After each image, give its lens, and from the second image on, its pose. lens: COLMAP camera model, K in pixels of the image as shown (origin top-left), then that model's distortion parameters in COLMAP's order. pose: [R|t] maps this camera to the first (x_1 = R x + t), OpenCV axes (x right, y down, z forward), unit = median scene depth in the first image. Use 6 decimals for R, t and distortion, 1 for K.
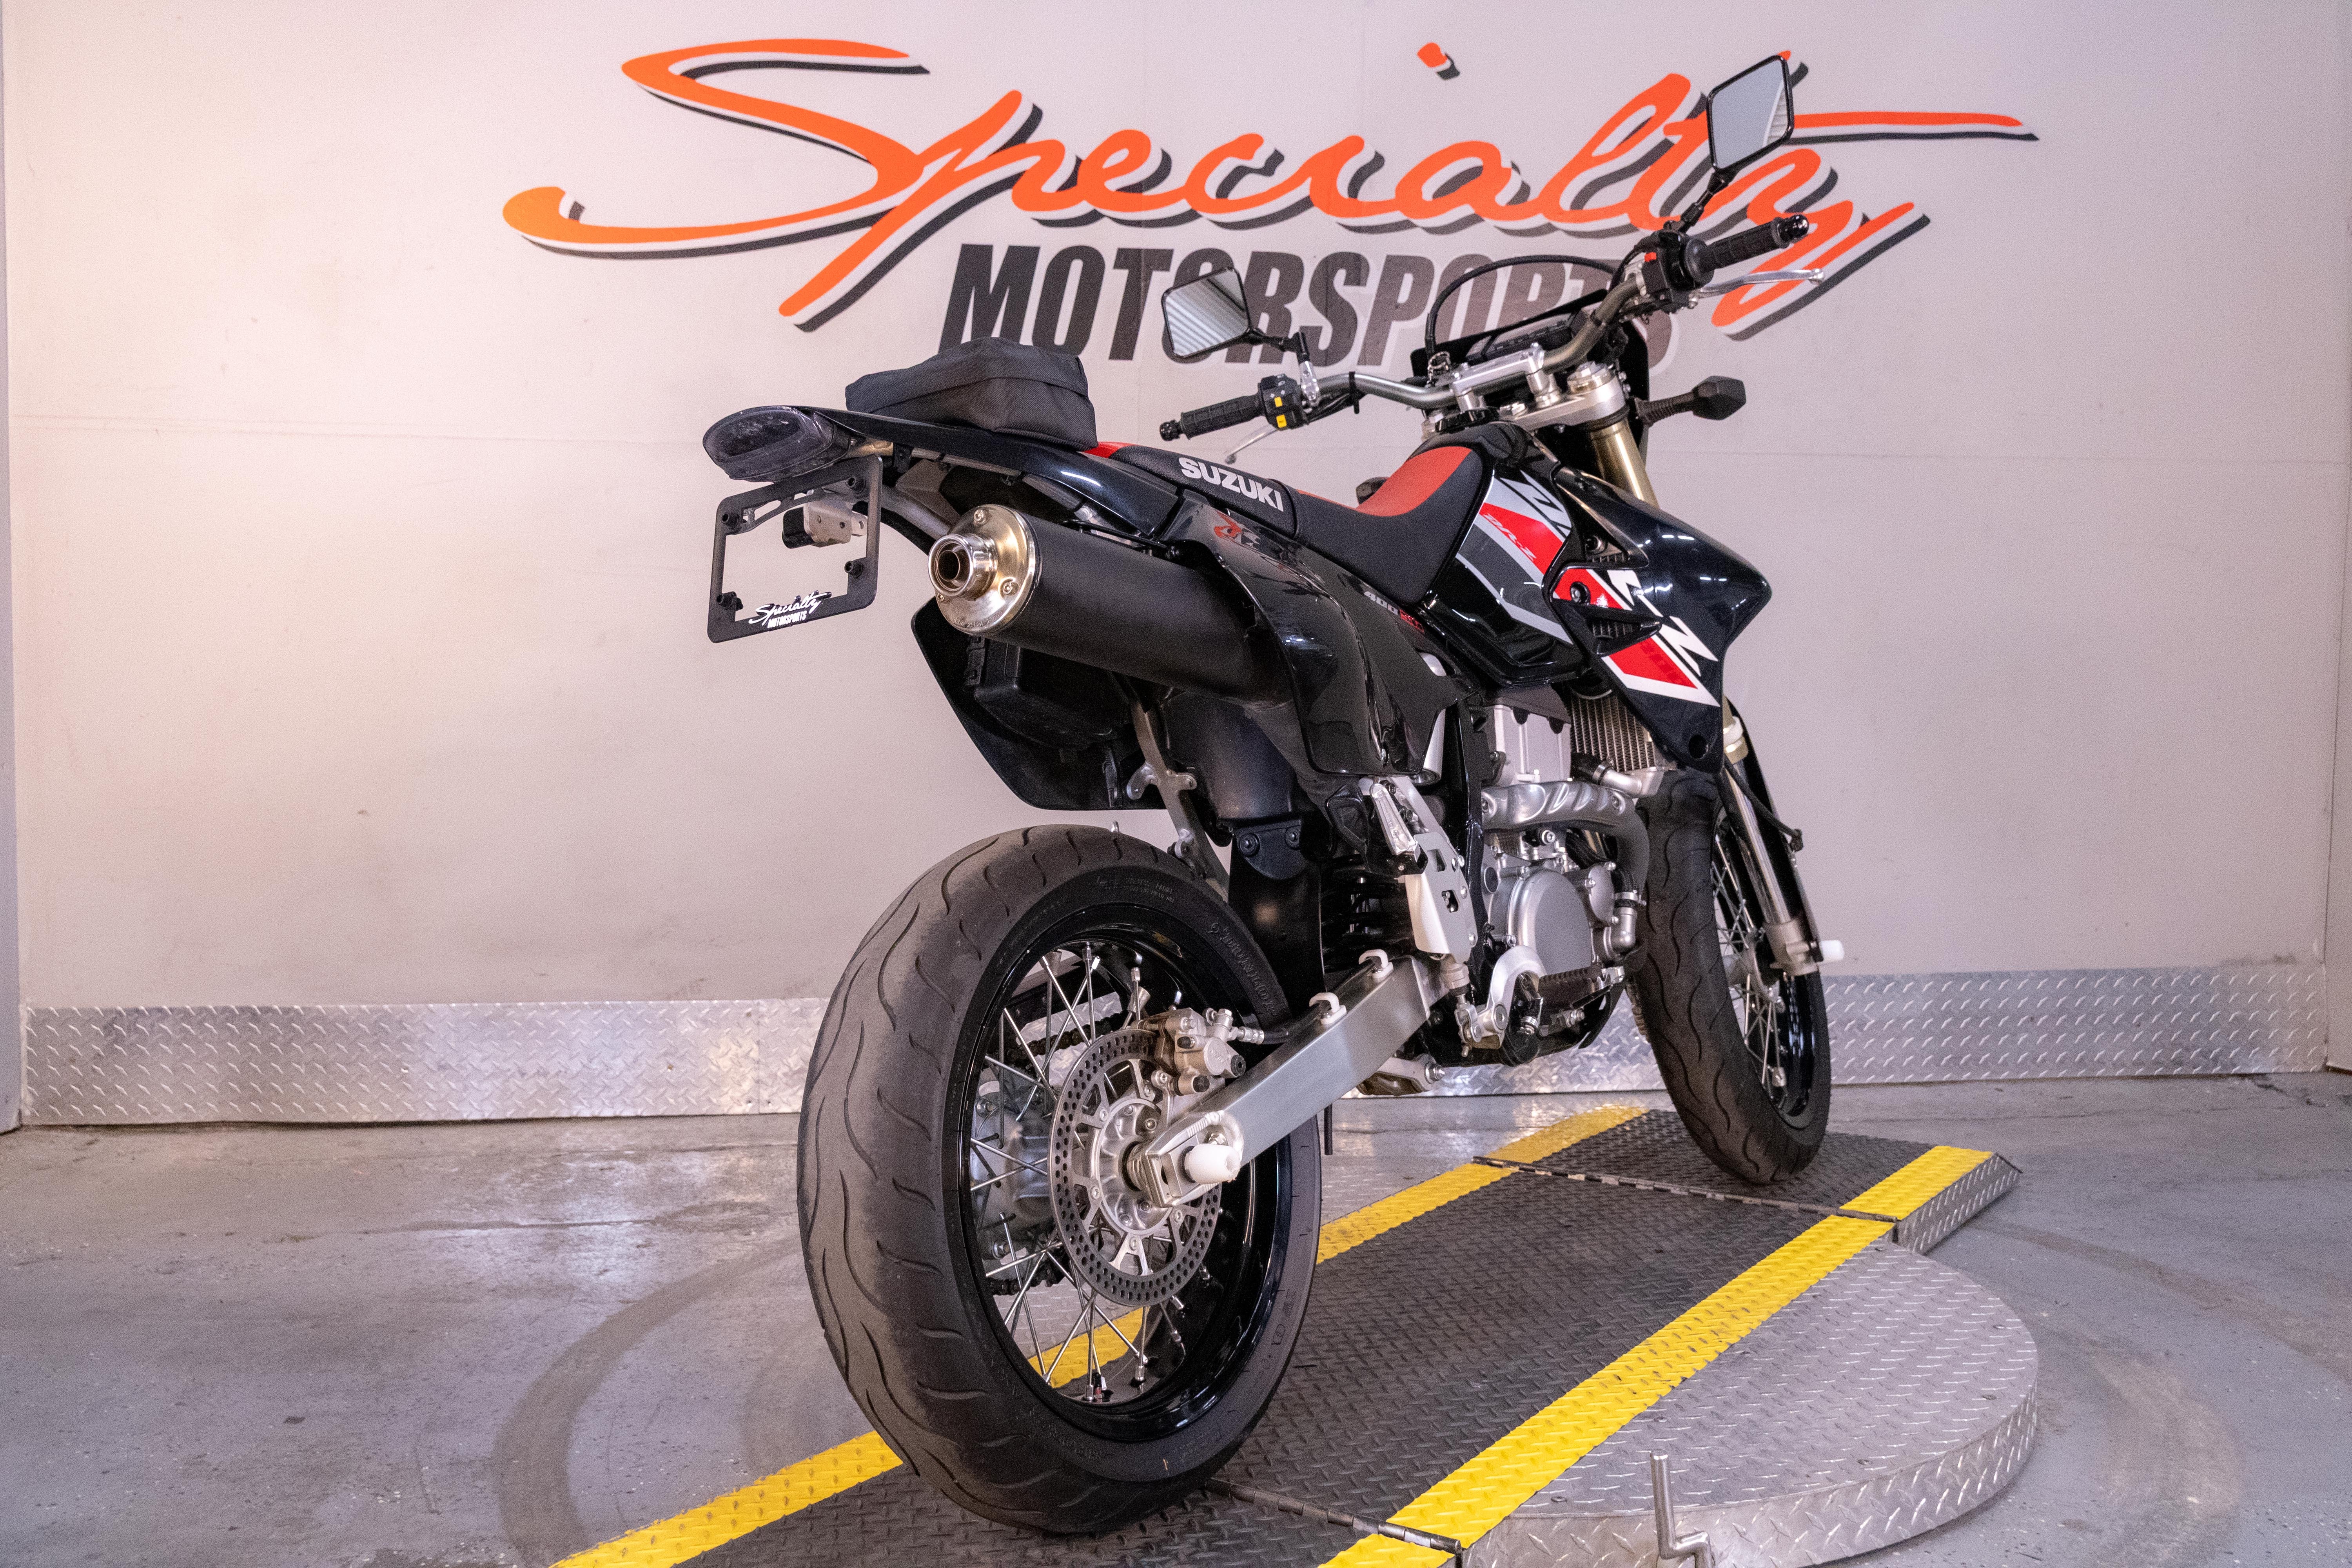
lens RADIAL K [[2368.3, 0, 1153.5], [0, 2368.3, 791.8], [0, 0, 1]] dist [0.043124, 0.000000]
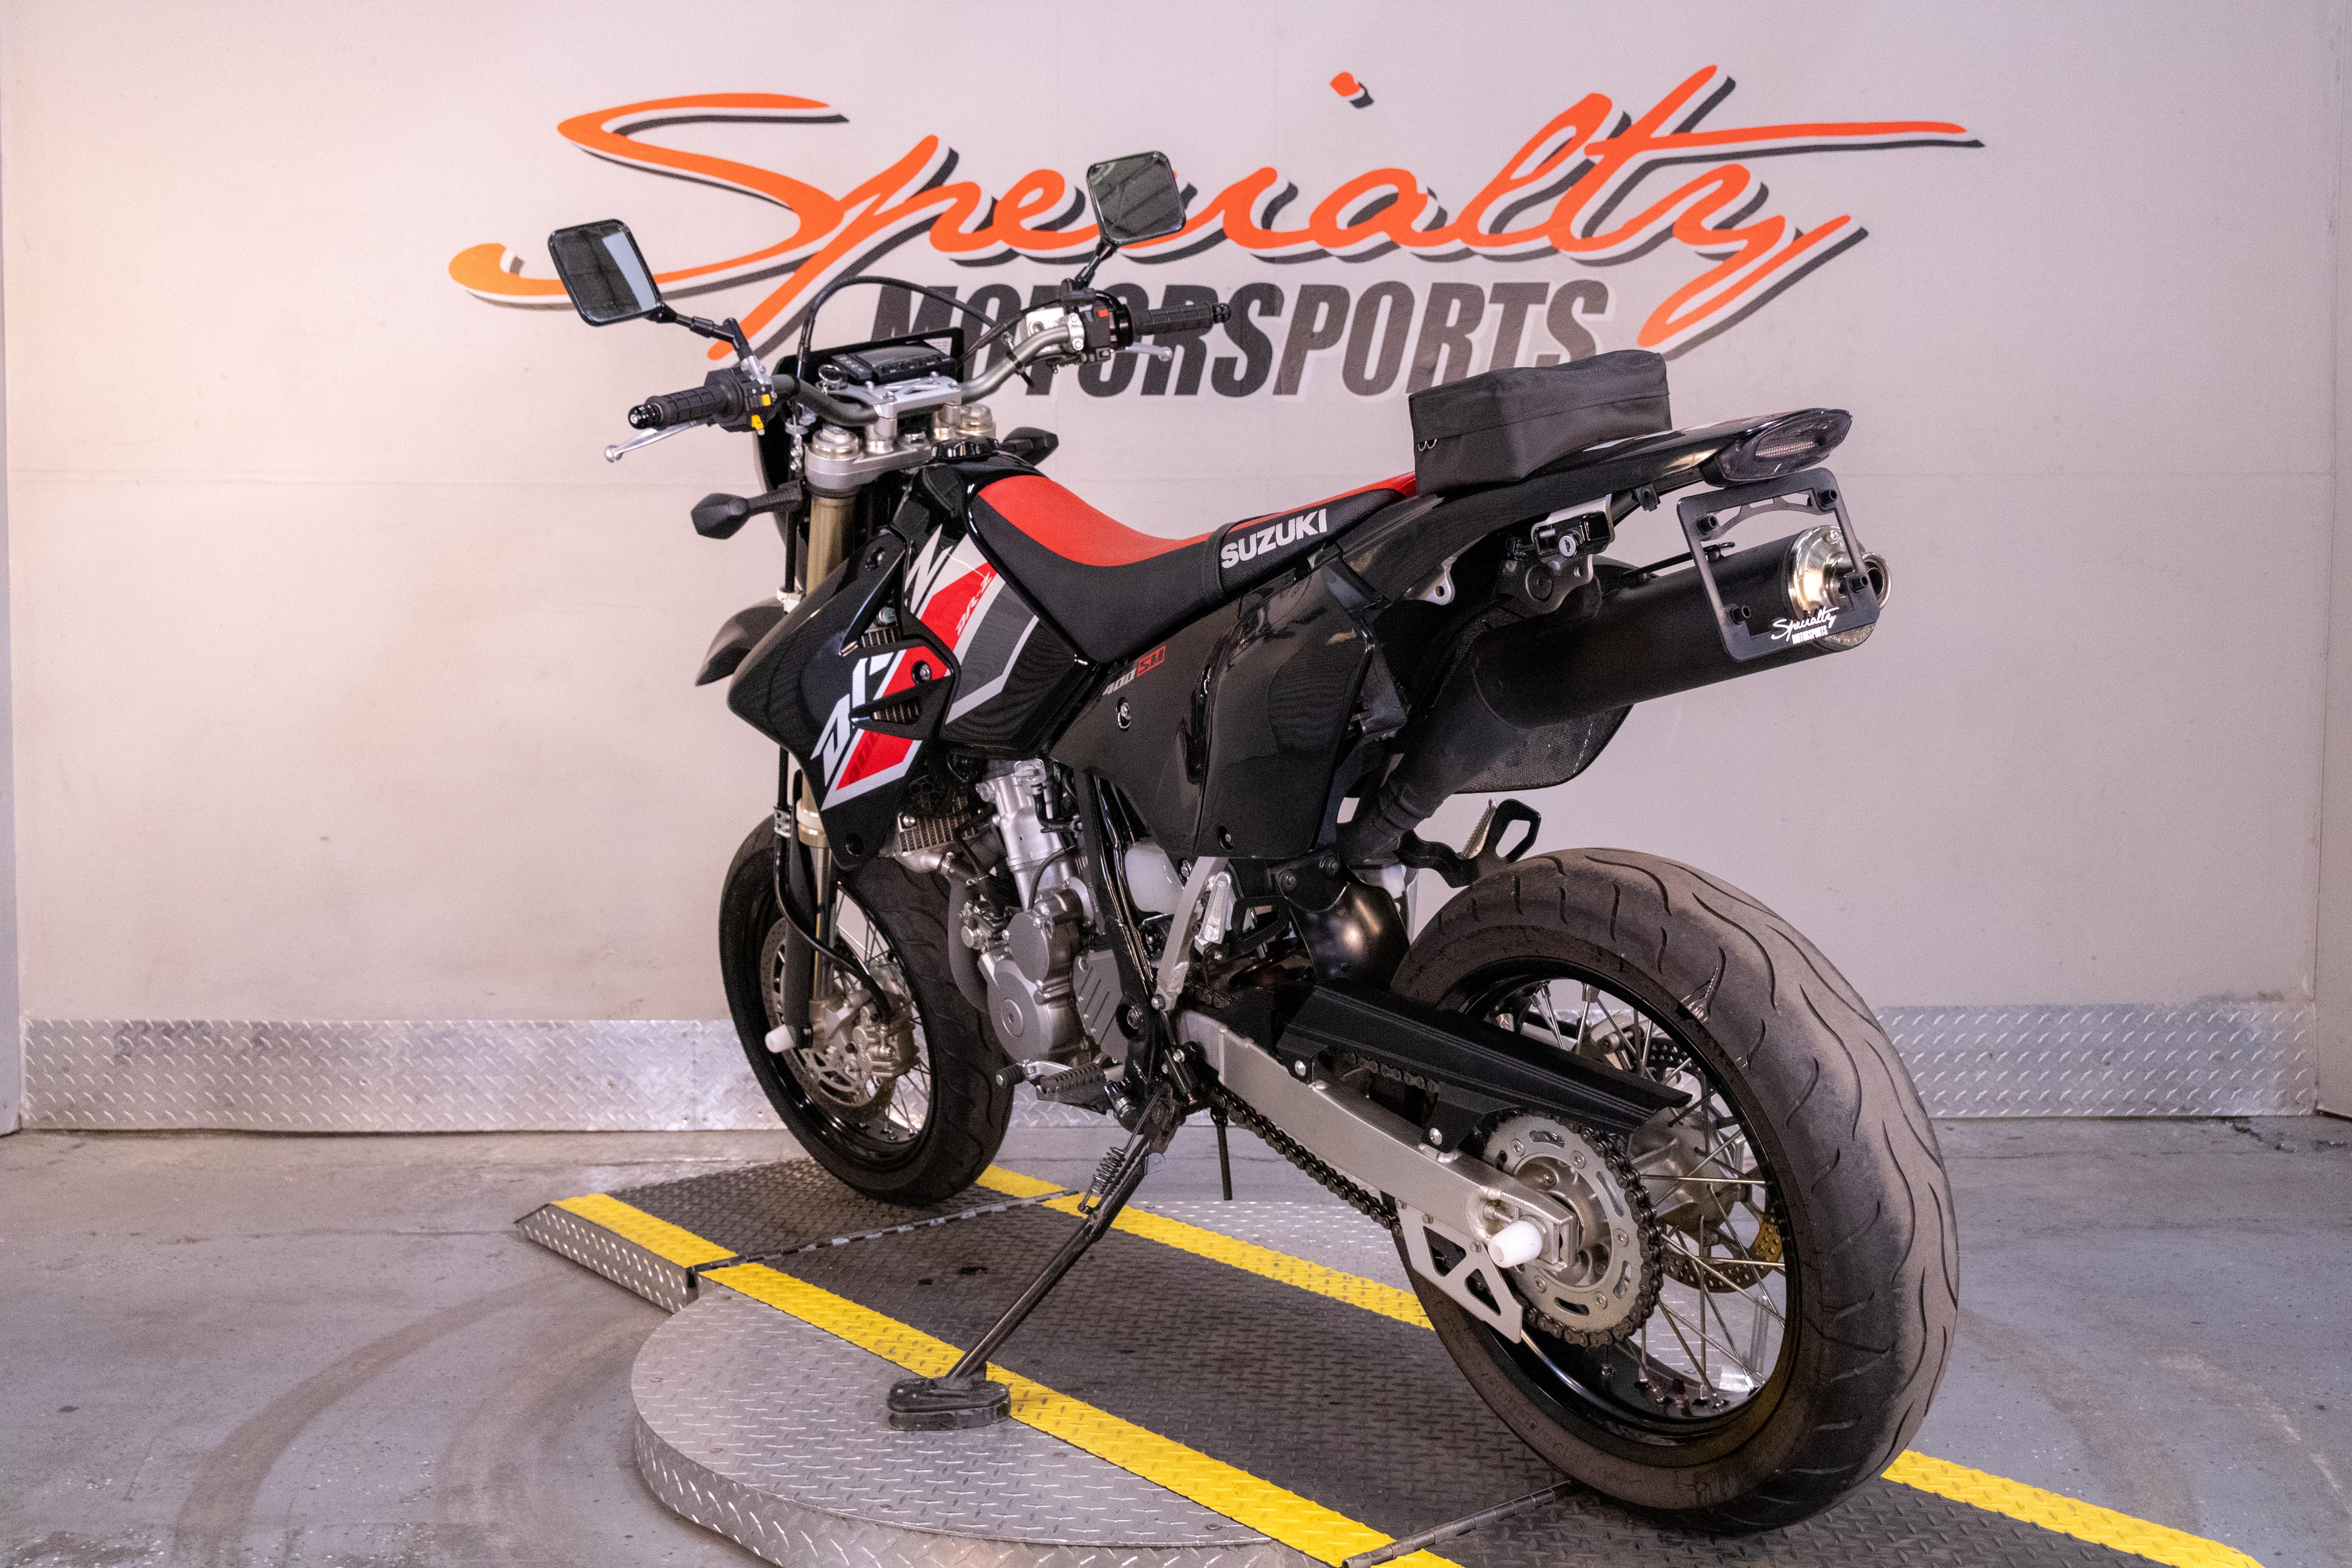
lens RADIAL K [[2368.3, 0, 1175.9], [0, 2368.3, 791.2], [0, 0, 1]] dist [0.043124, 0.000000]
pose [[0.991180, -0.001022, -0.132518, 0.178701], [-0.000329, 0.999948, -0.010178, -0.001719], [0.132521, 0.010131, 0.991128, 0.000806]]
